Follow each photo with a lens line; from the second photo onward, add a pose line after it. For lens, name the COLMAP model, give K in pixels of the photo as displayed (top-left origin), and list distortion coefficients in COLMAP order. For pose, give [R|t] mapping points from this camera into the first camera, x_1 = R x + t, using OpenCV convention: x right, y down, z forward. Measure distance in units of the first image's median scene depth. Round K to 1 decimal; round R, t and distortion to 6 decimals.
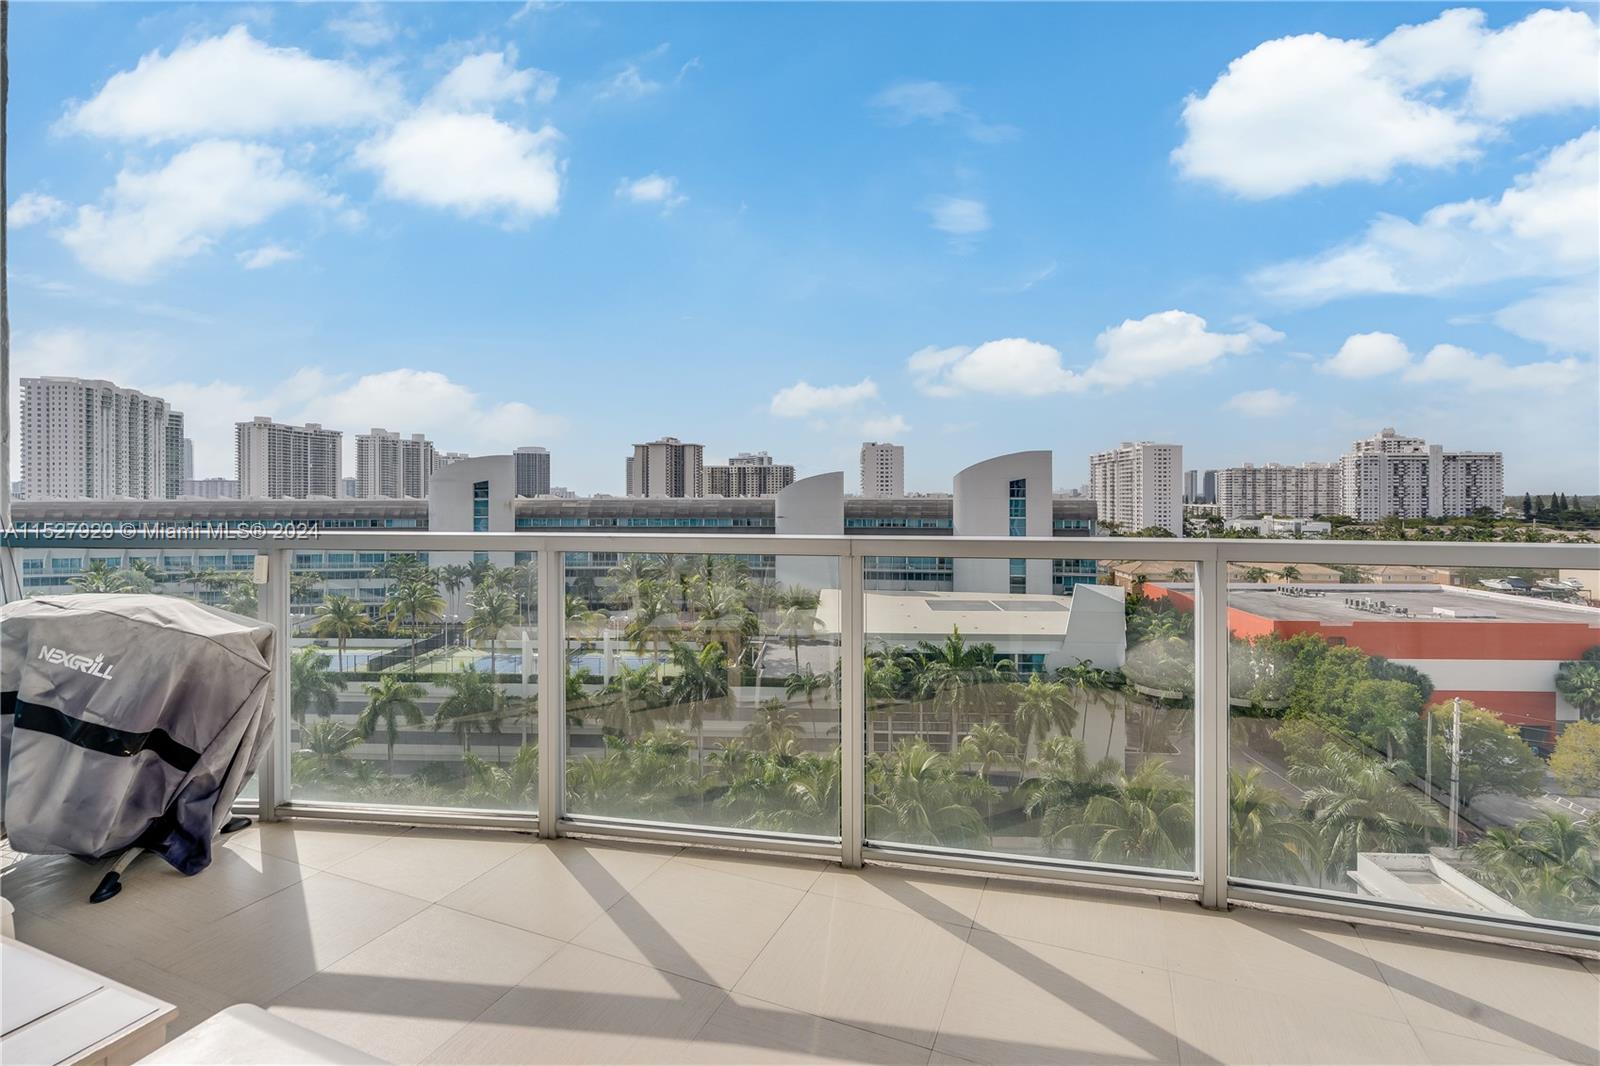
lens RADIAL K [[768.8, 0, 803.4], [0, 768.8, 499.8], [0, 0, 1]] dist [0.000083, 0.000233]
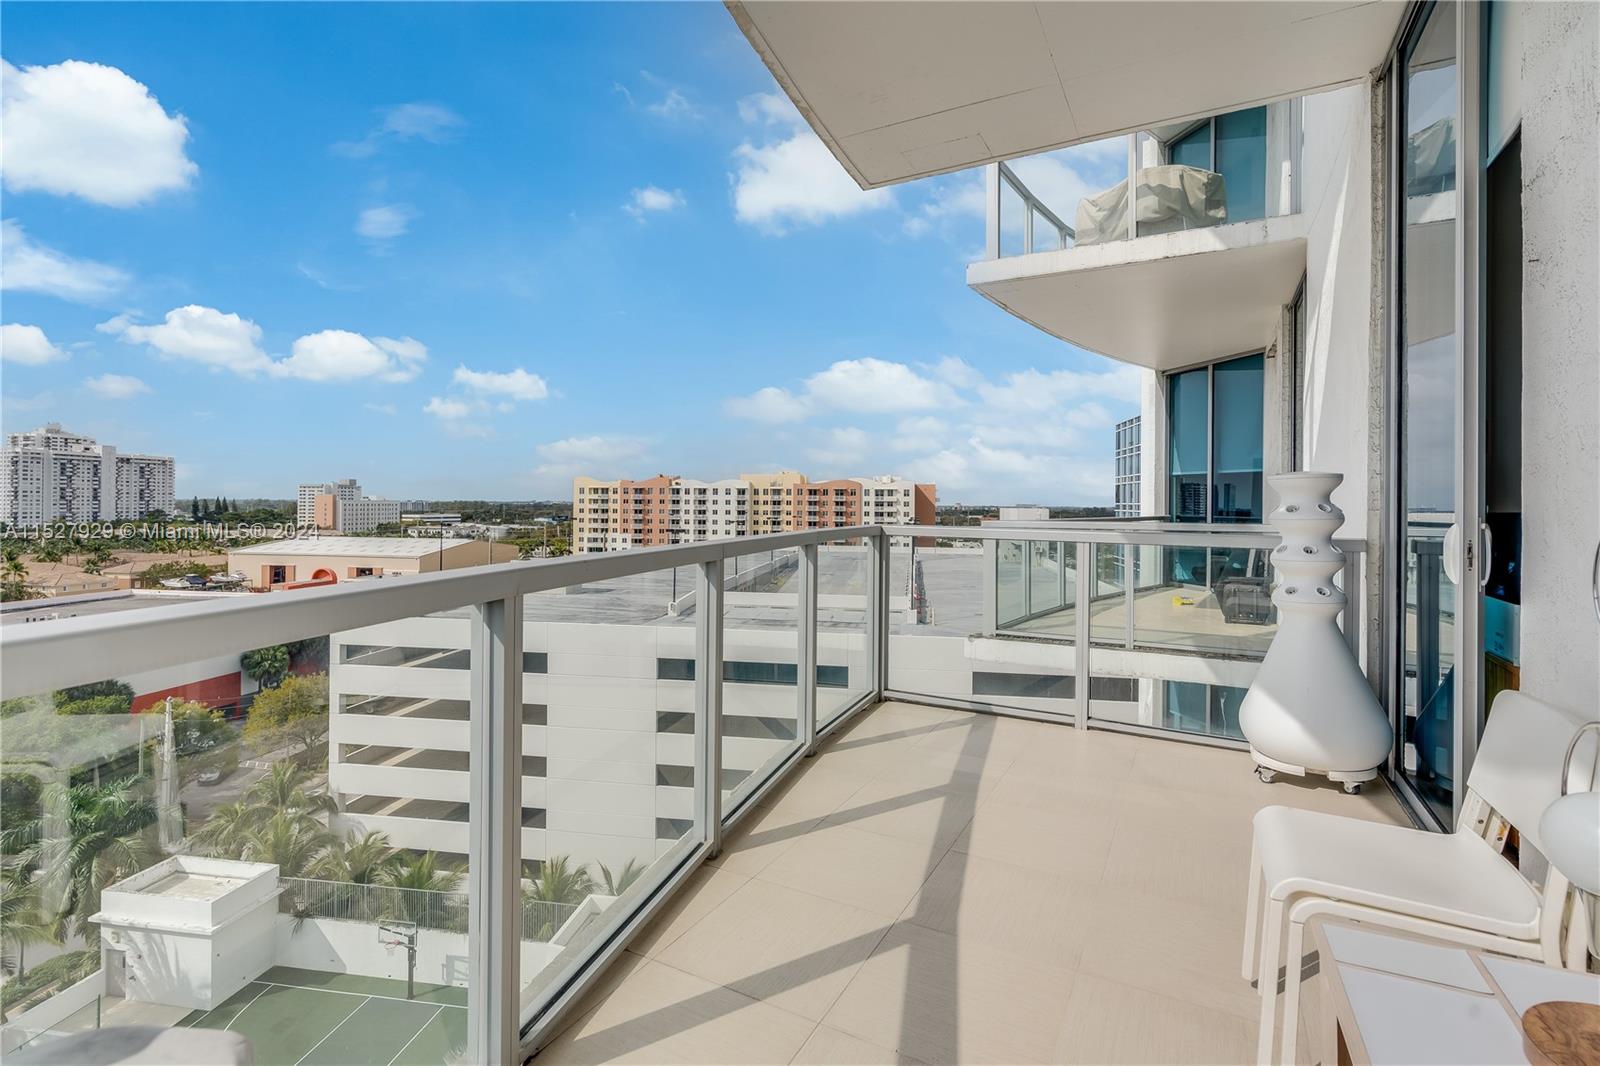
lens RADIAL K [[768.8, 0, 803.4], [0, 768.8, 499.8], [0, 0, 1]] dist [0.000083, 0.000233]
pose [[0.065887, 0.004850, 0.997815, -0.087831], [-0.001230, 0.999988, -0.004779, -0.000198], [-0.997826, -0.000913, 0.065892, 0.072847]]
